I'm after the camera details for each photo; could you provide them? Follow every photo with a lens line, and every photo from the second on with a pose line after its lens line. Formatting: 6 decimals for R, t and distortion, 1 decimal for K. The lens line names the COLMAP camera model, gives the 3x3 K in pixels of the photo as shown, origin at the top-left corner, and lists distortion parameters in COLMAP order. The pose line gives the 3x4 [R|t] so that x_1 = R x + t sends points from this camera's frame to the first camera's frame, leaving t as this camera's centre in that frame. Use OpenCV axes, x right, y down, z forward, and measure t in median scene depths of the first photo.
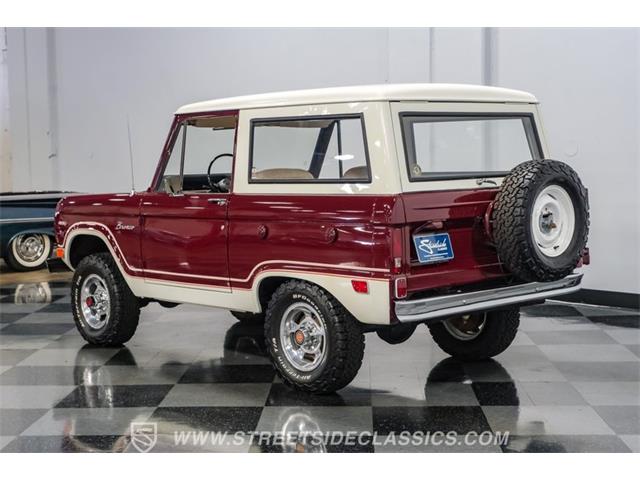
lens RADIAL K [[1124.8, 0, 320.0], [0, 1124.8, 240.0], [0, 0, 1]] dist [0.009287, 0.048666]
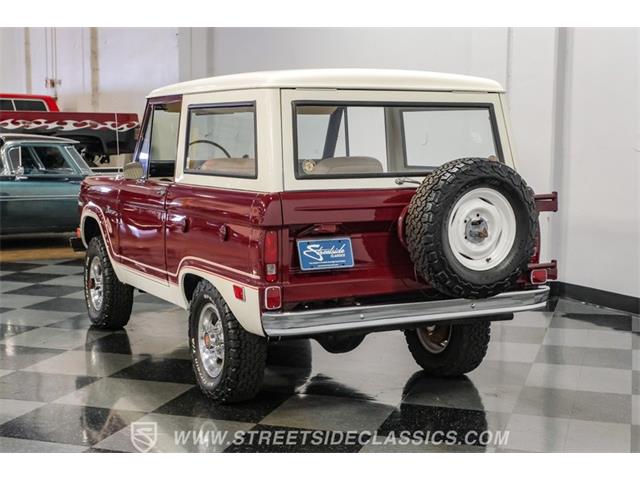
lens RADIAL K [[1046.3, 0, 320.0], [0, 1046.3, 240.0], [0, 0, 1]] dist [-0.001572, 0.061868]
pose [[0.964298, 0.050517, -0.259957, 0.297578], [-0.043468, 0.998516, 0.032795, -0.029742], [0.261228, -0.020324, 0.965063, 0.190586]]
